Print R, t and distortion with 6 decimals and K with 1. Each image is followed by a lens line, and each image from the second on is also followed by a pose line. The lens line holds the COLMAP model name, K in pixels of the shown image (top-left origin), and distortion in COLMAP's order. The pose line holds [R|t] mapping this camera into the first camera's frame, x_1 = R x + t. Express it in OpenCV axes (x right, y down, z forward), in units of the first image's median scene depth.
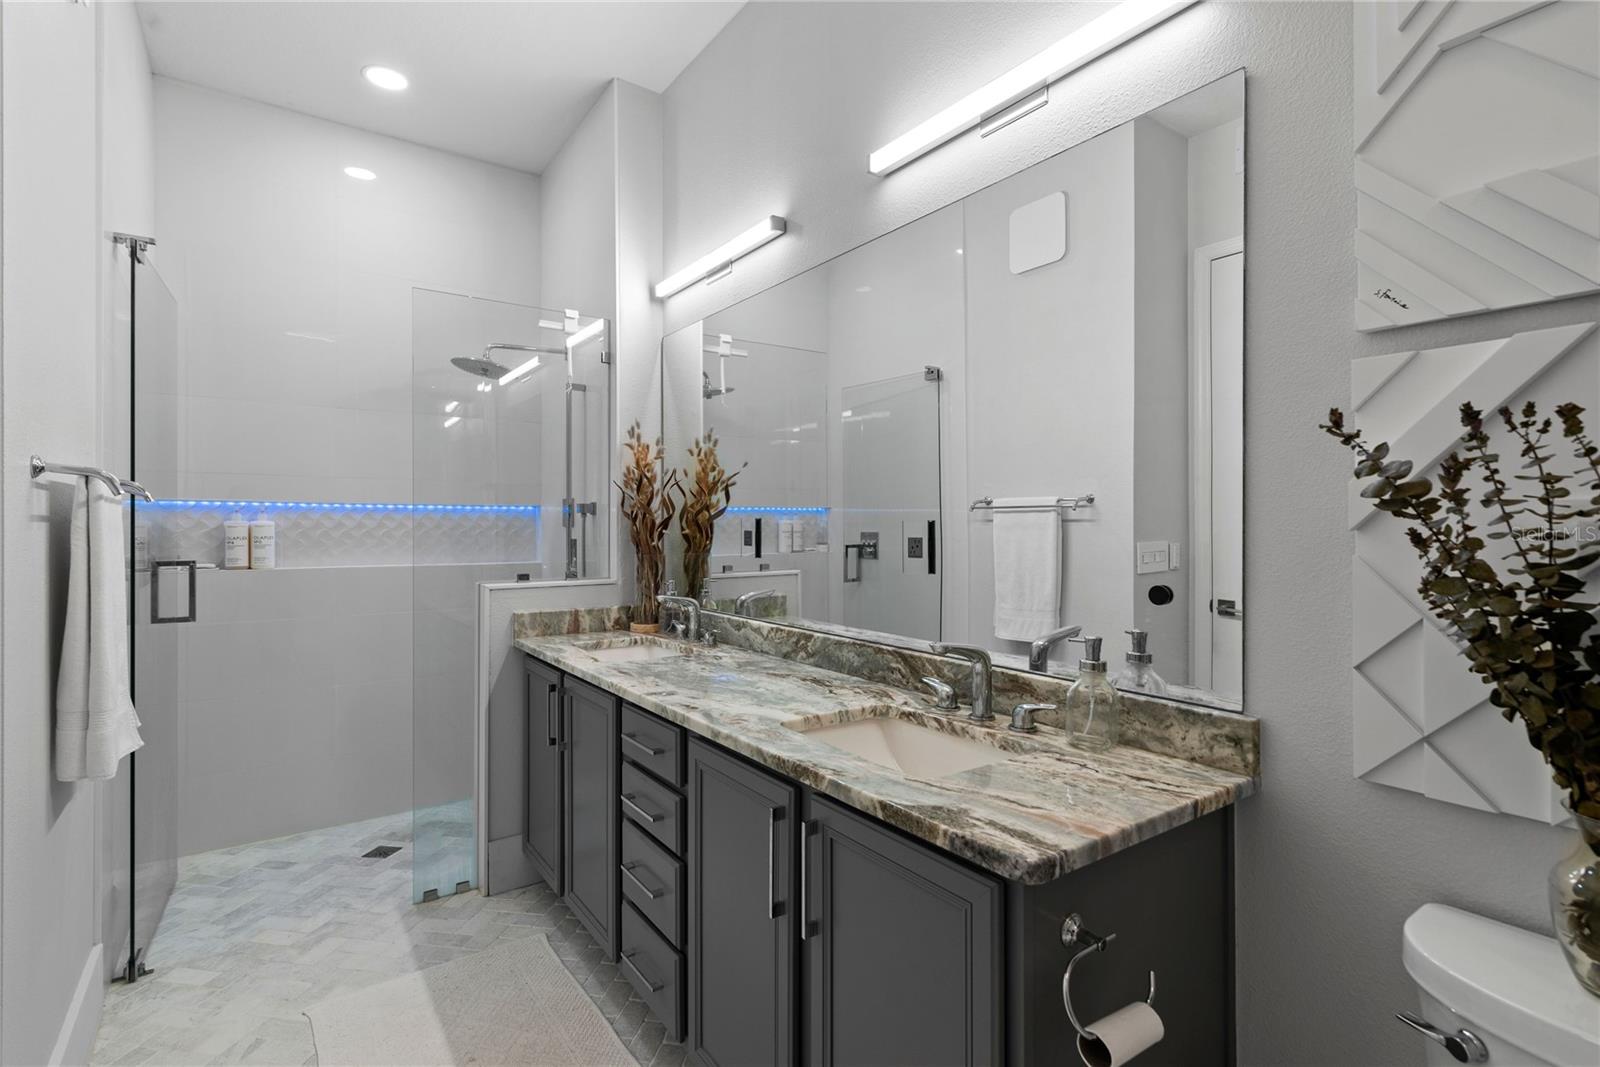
lens RADIAL K [[745.2, 0, 794.3], [0, 745.2, 525.4], [0, 0, 1]] dist [-0.000885, 0.000011]
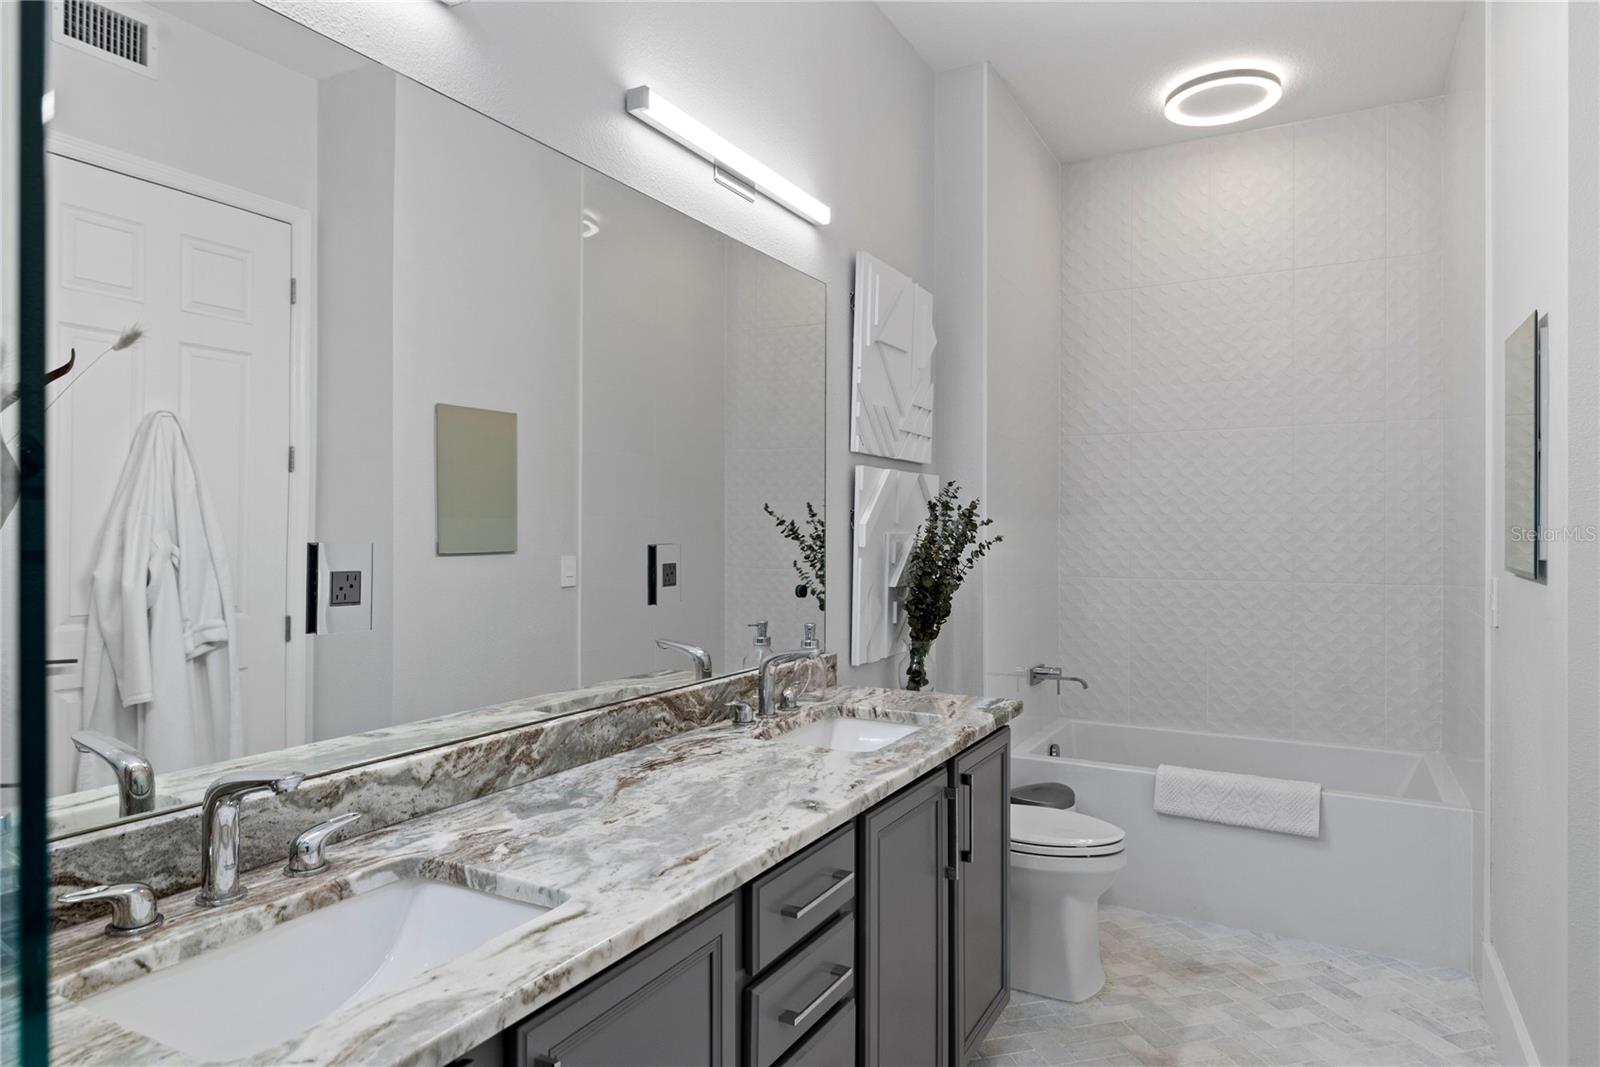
lens RADIAL K [[949.8, 0, 794.6], [0, 949.8, 531.0], [0, 0, 1]] dist [0.000889, 0.000046]
pose [[-0.429030, -0.001487, 0.903289, -0.790411], [-0.001267, 0.999999, 0.001045, -0.020383], [-0.903289, -0.000696, -0.429031, 1.153769]]
